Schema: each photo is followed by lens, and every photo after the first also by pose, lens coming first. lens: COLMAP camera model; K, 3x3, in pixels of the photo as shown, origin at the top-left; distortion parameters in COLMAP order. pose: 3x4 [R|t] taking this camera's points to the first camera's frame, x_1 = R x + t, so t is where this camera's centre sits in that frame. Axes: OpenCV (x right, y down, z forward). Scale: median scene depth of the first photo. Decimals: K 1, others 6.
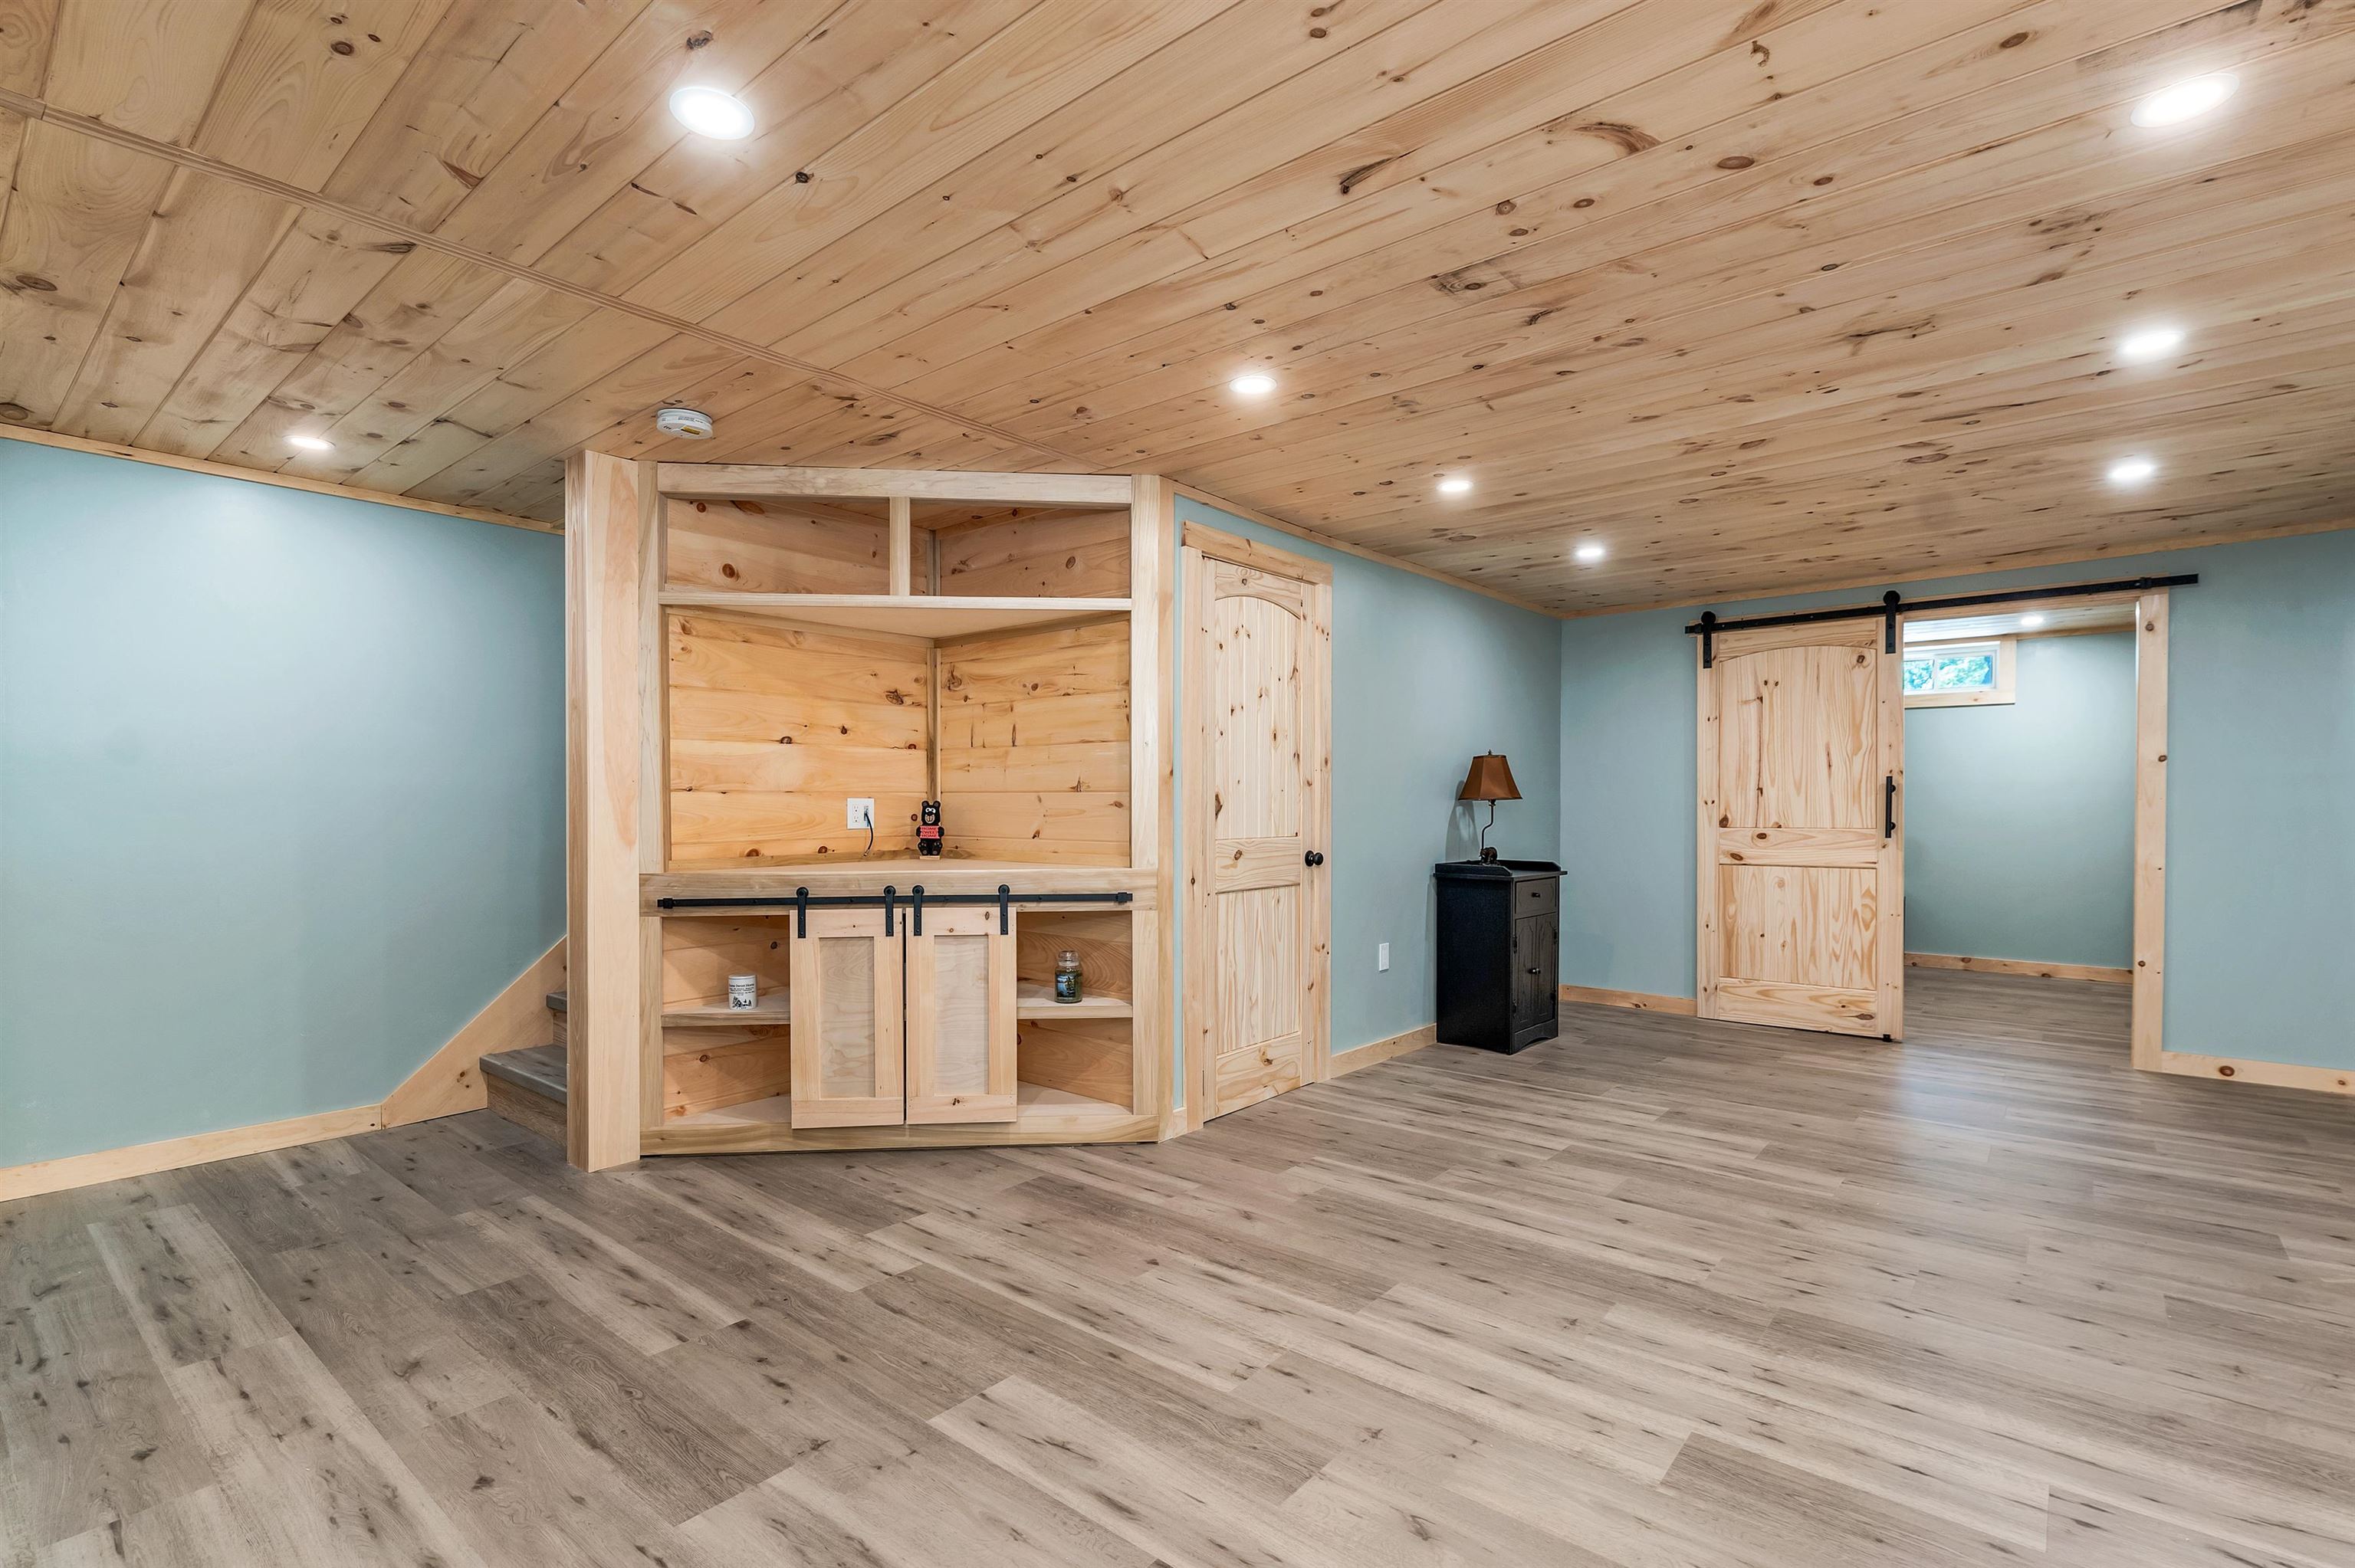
lens RADIAL K [[1084.5, 0, 1177.5], [0, 1084.5, 808.1], [0, 0, 1]] dist [0.000755, -0.000532]
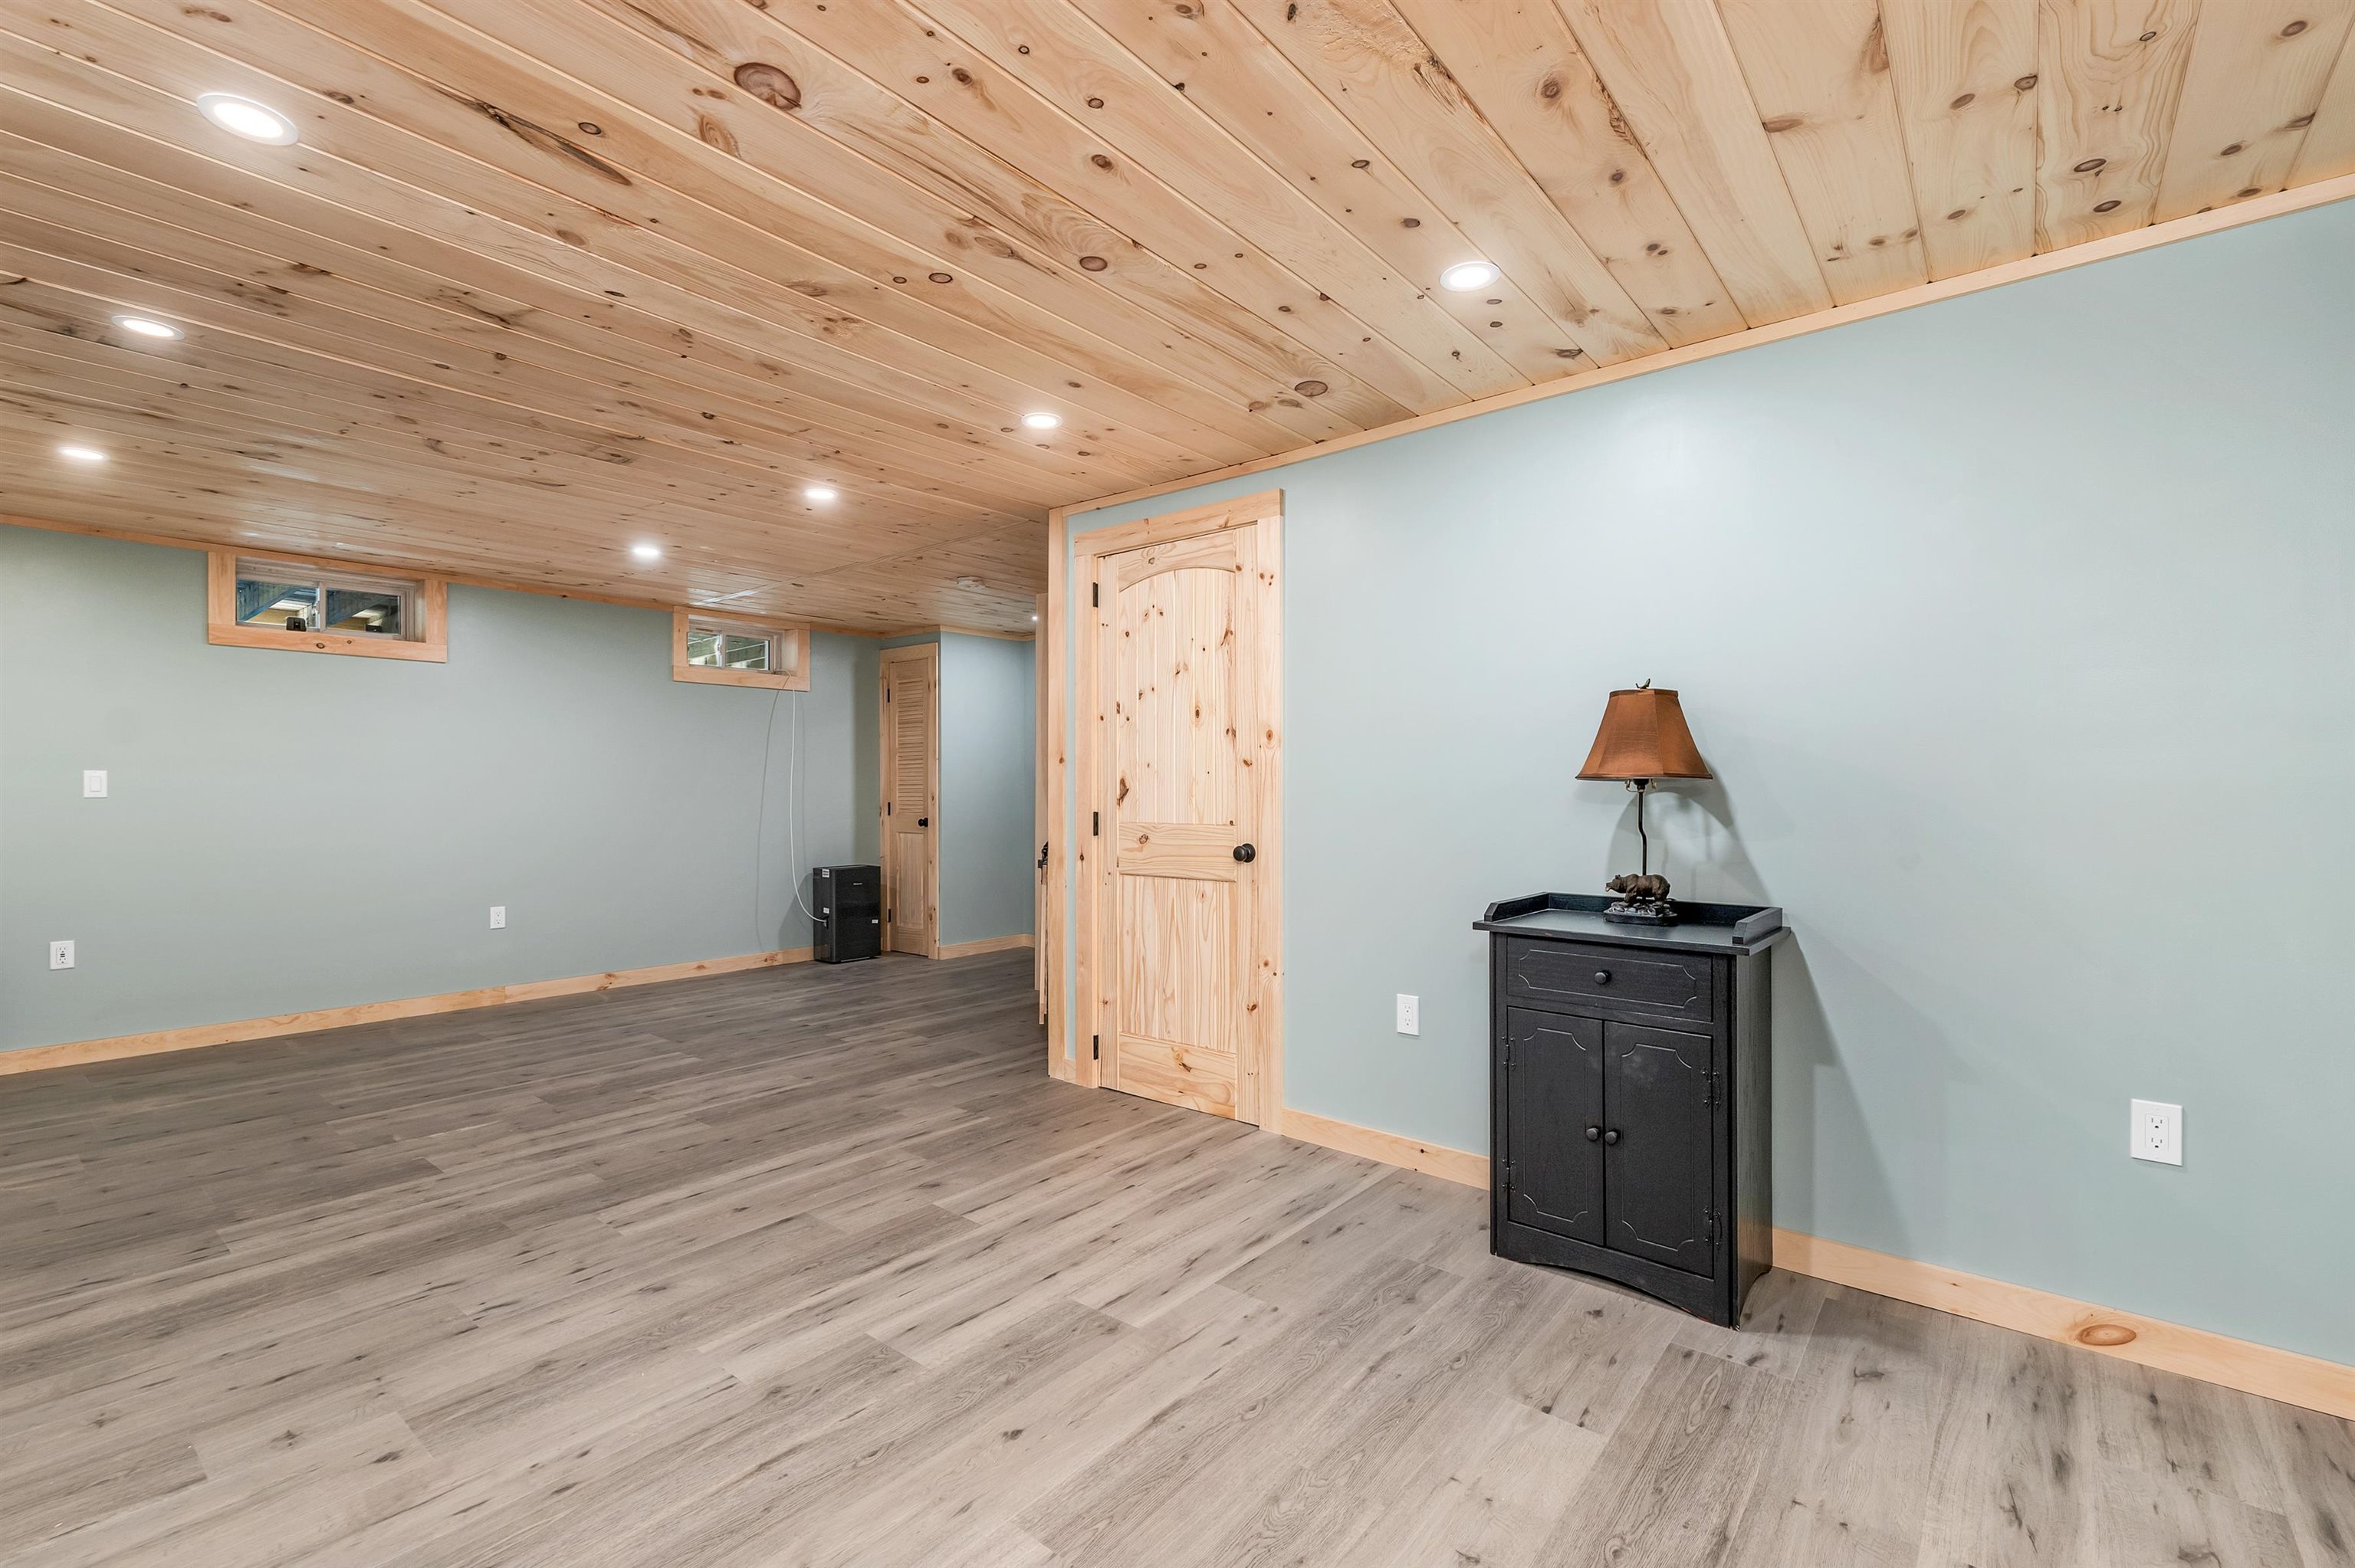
lens RADIAL K [[1041.8, 0, 1176.9], [0, 1041.8, 778.8], [0, 0, 1]] dist [0.005195, -0.000287]
pose [[0.005580, -0.007445, -0.999957, 1.156347], [-0.003056, 0.999967, -0.007462, -0.005699], [0.999980, 0.003097, 0.005557, 1.175307]]
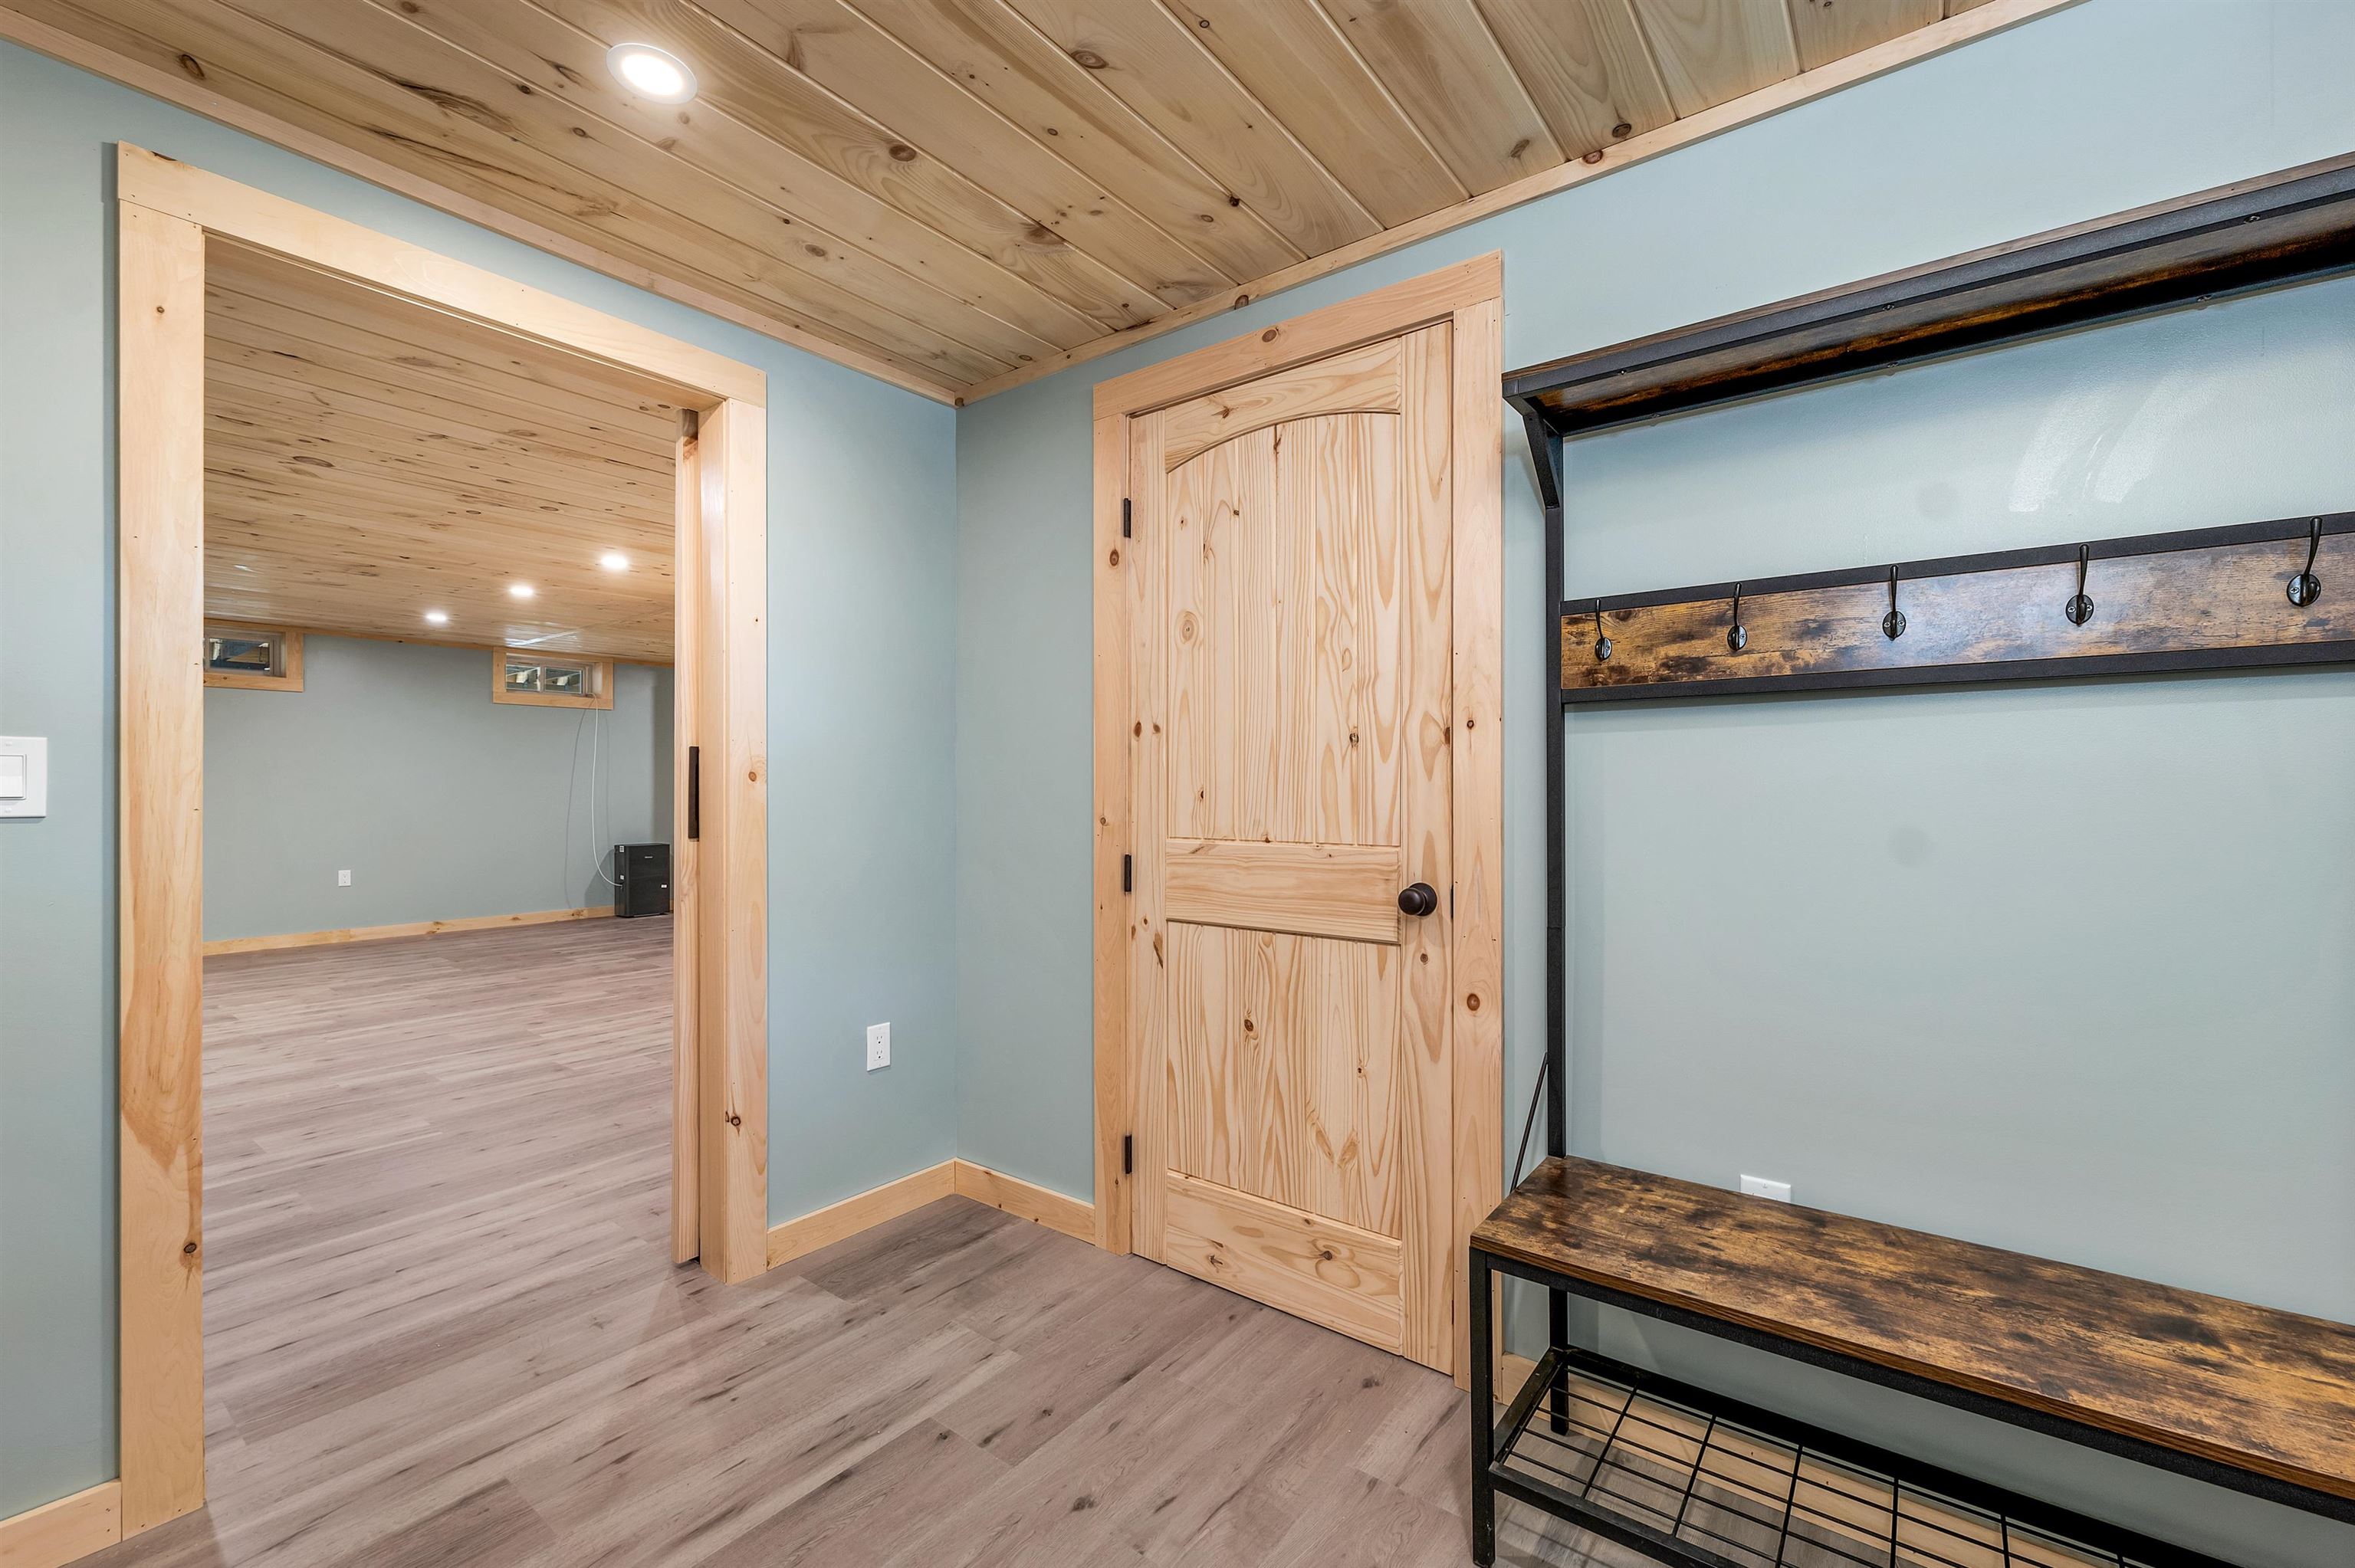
lens RADIAL K [[984.5, 0, 1176.5], [0, 984.5, 780.2], [0, 0, 1]] dist [0.001031, 0.000267]
pose [[0.040179, -0.004417, -0.999183, 1.675624], [-0.005372, 0.999975, -0.004636, -0.007157], [0.999178, 0.005553, 0.040154, 1.794956]]
